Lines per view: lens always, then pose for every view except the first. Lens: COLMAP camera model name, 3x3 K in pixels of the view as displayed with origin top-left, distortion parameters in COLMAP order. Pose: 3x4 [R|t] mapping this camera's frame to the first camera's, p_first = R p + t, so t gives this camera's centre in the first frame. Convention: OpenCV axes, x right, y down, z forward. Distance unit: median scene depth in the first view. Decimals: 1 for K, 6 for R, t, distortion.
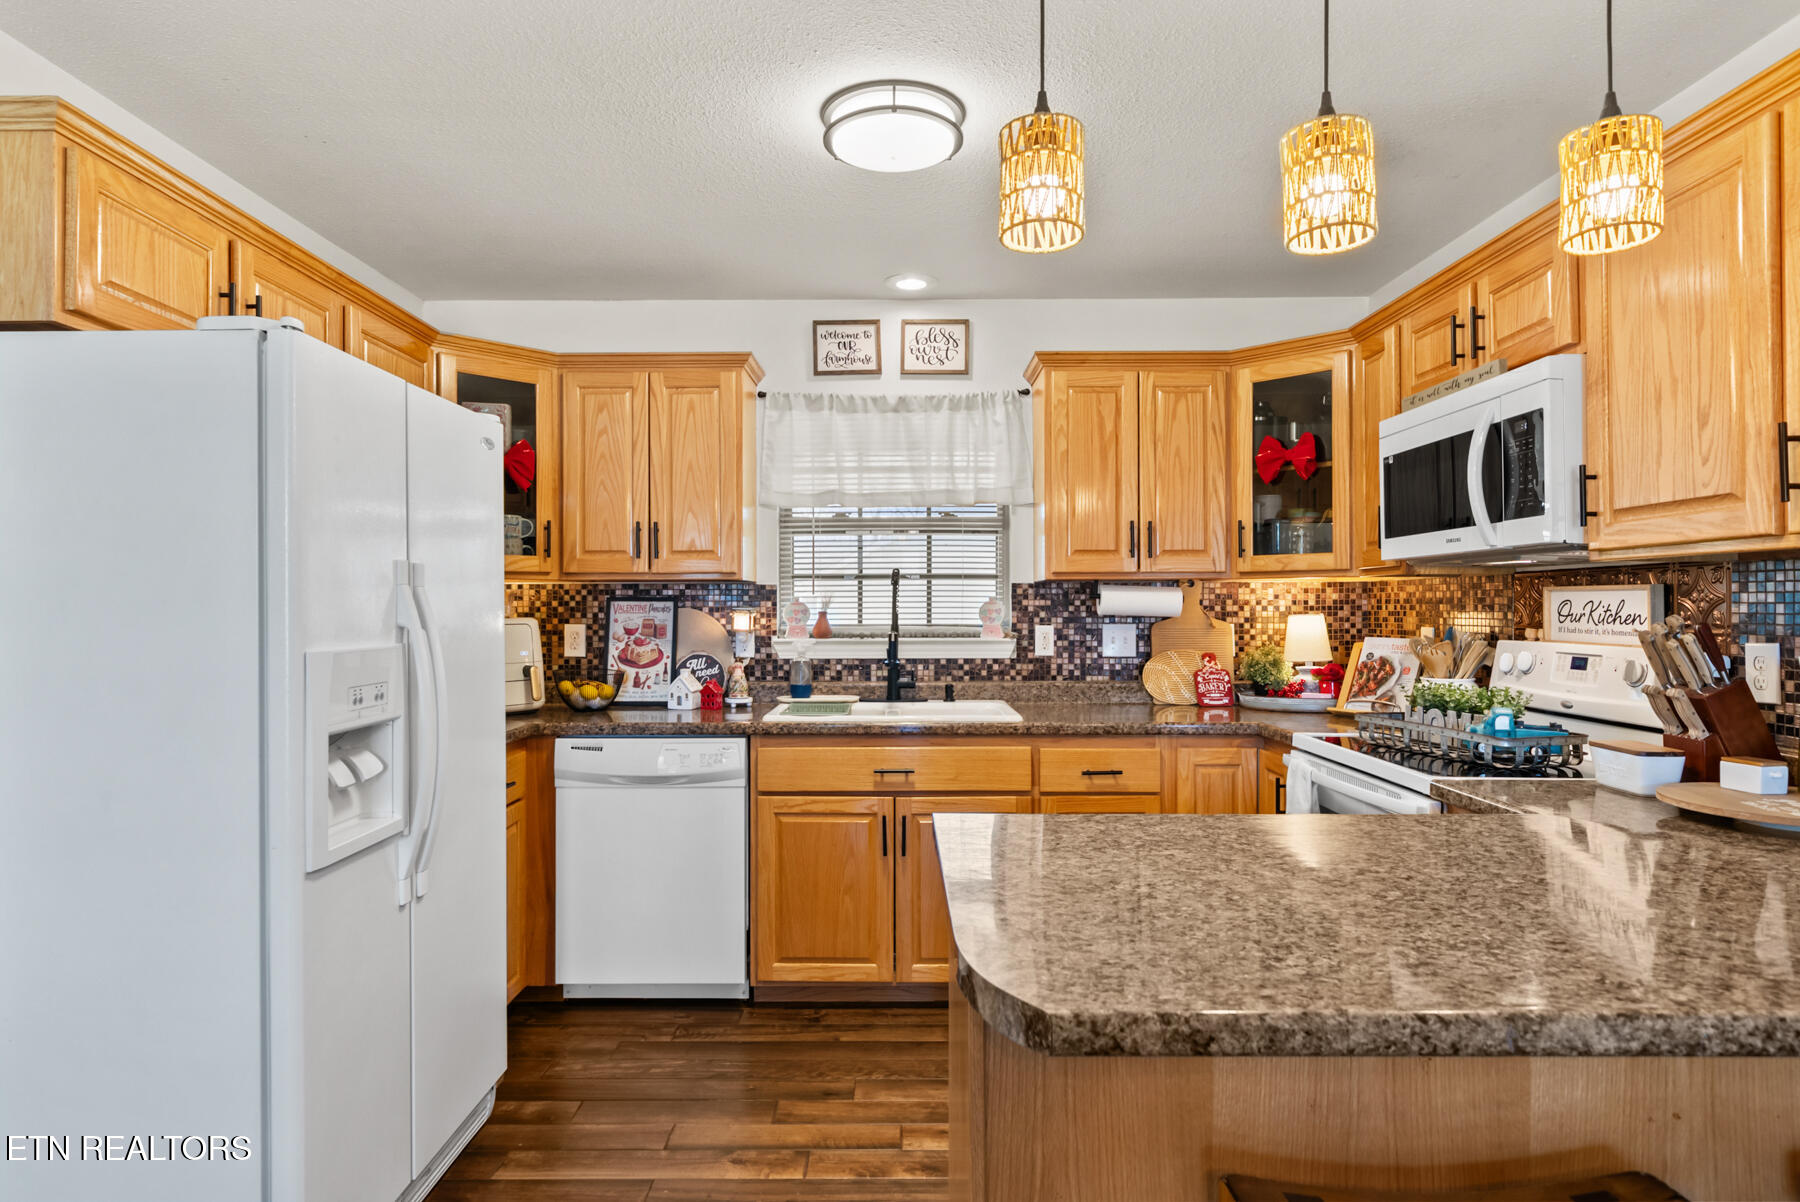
lens RADIAL K [[1013.3, 0, 883.2], [0, 1013.3, 601.2], [0, 0, 1]] dist [-0.003242, 0.003526]
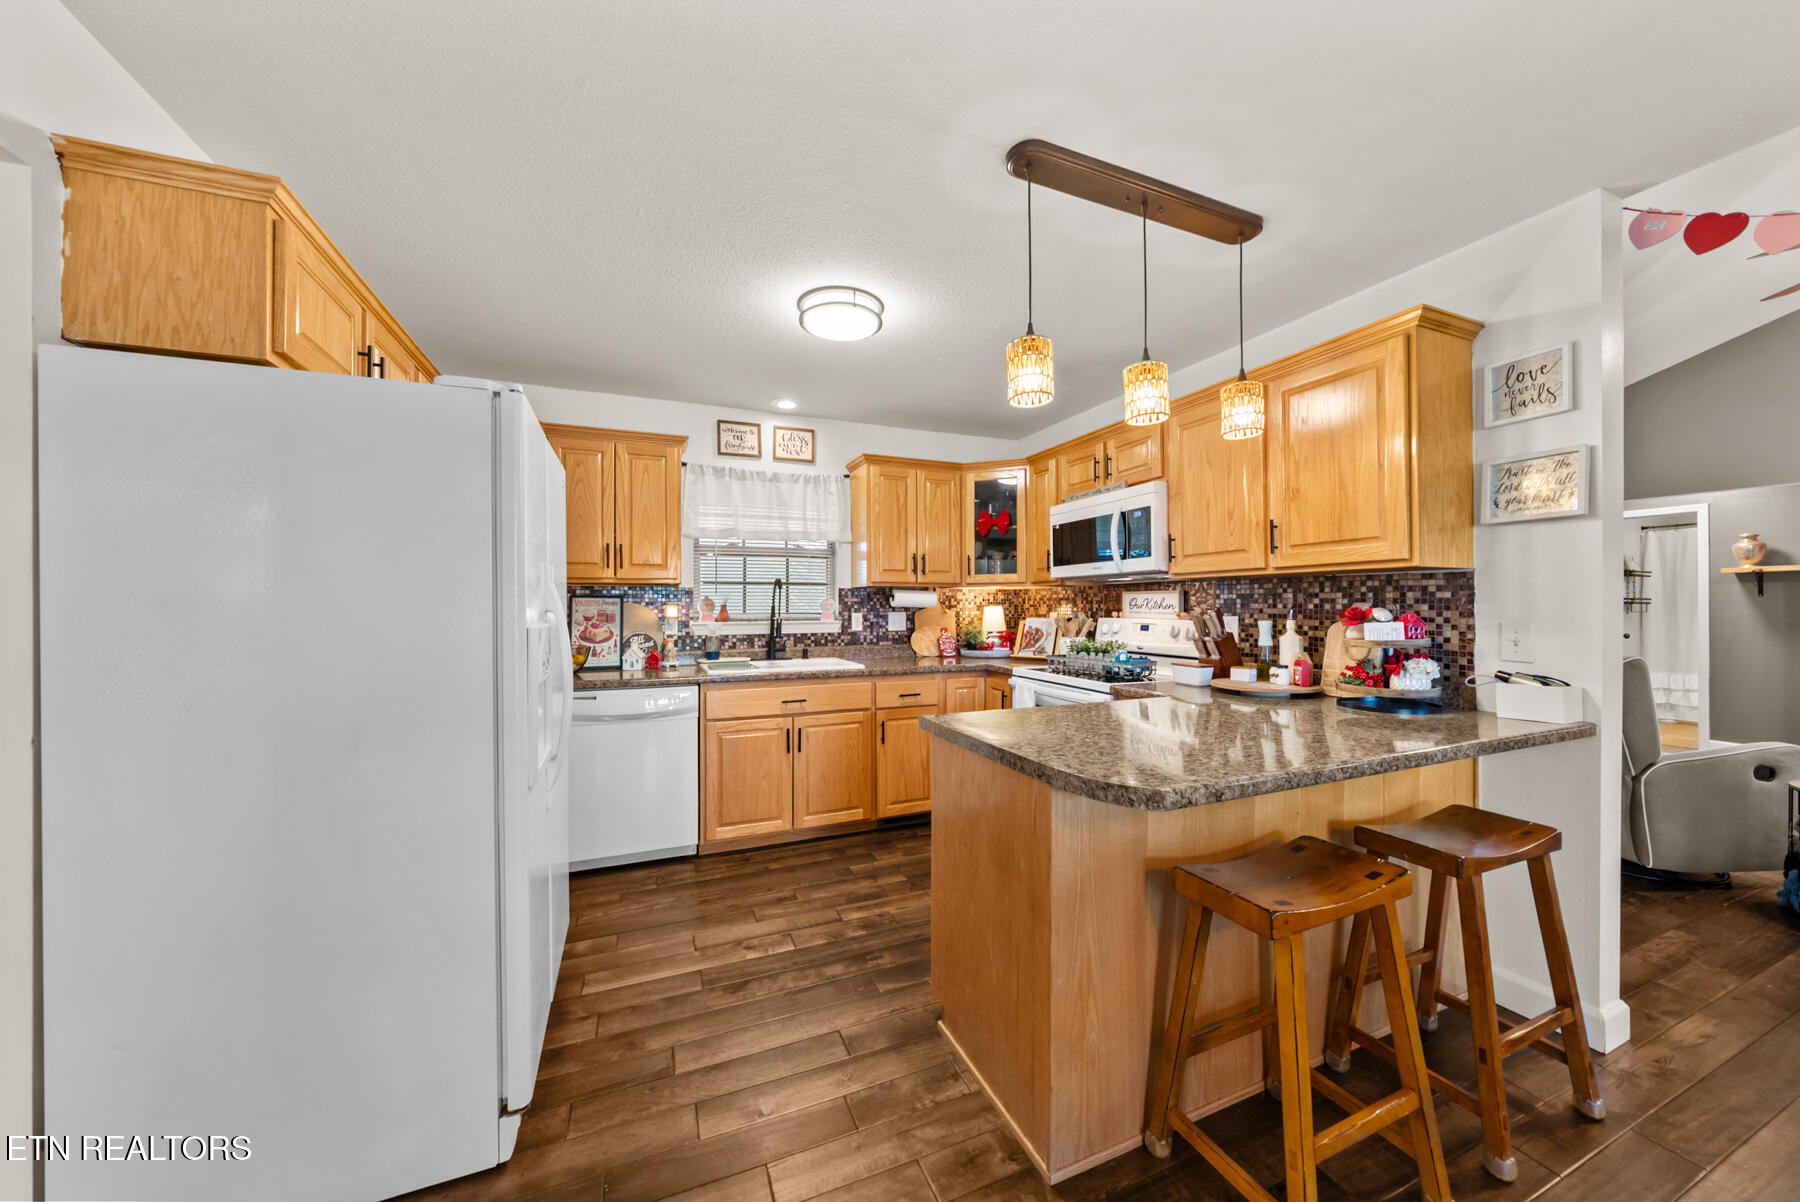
lens RADIAL K [[619.4, 0, 886.5], [0, 619.4, 603.1], [0, 0, 1]] dist [-0.003828, -0.000214]
pose [[0.923194, 0.001792, 0.384330, -0.215808], [-0.001959, 0.999998, 0.000044, 0.007653], [-0.384330, -0.000793, 0.923196, 0.014637]]
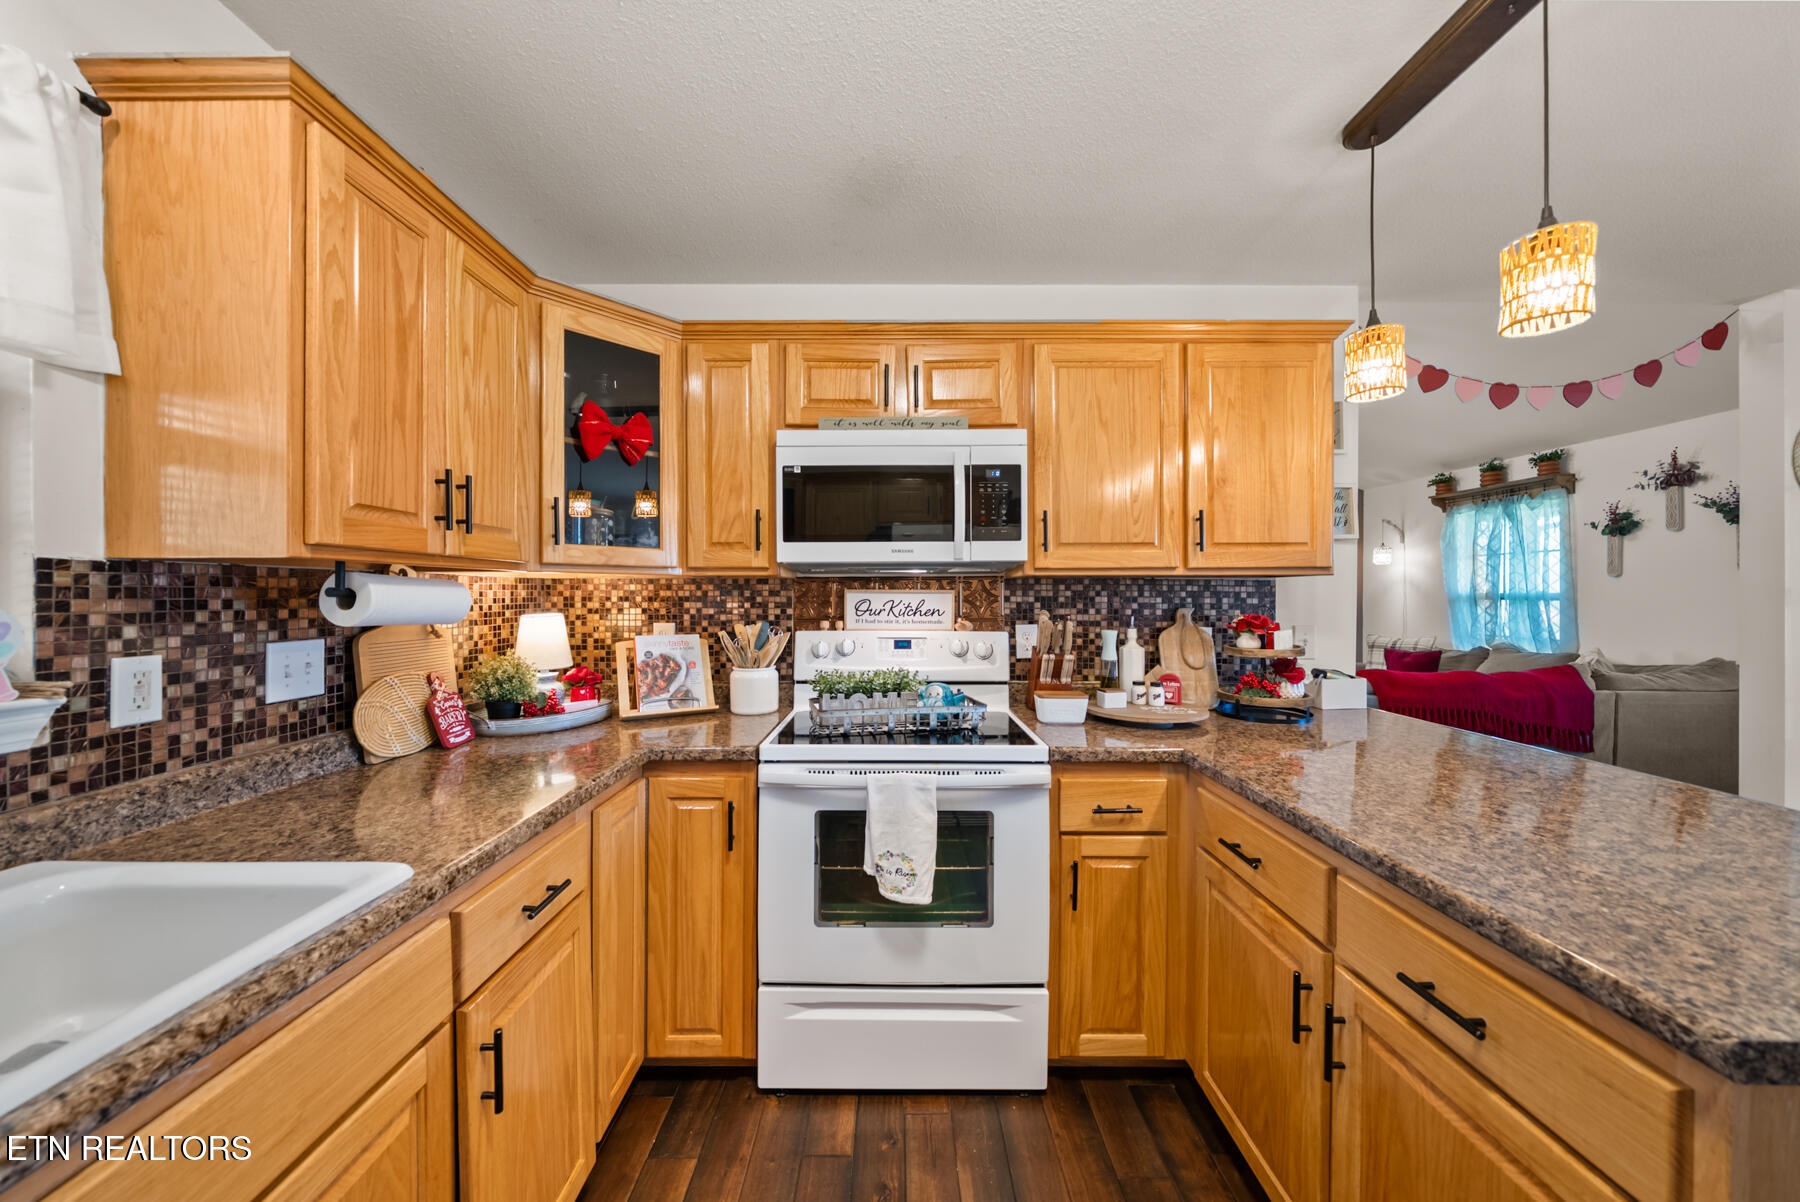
lens RADIAL K [[619.4, 0, 897.2], [0, 619.4, 594.3], [0, 0, 1]] dist [-0.003828, -0.000214]
pose [[-0.008143, 0.001441, 0.999966, -0.127390], [-0.005054, 0.999986, -0.001483, -0.005440], [-0.999954, -0.005066, -0.008135, 0.726696]]
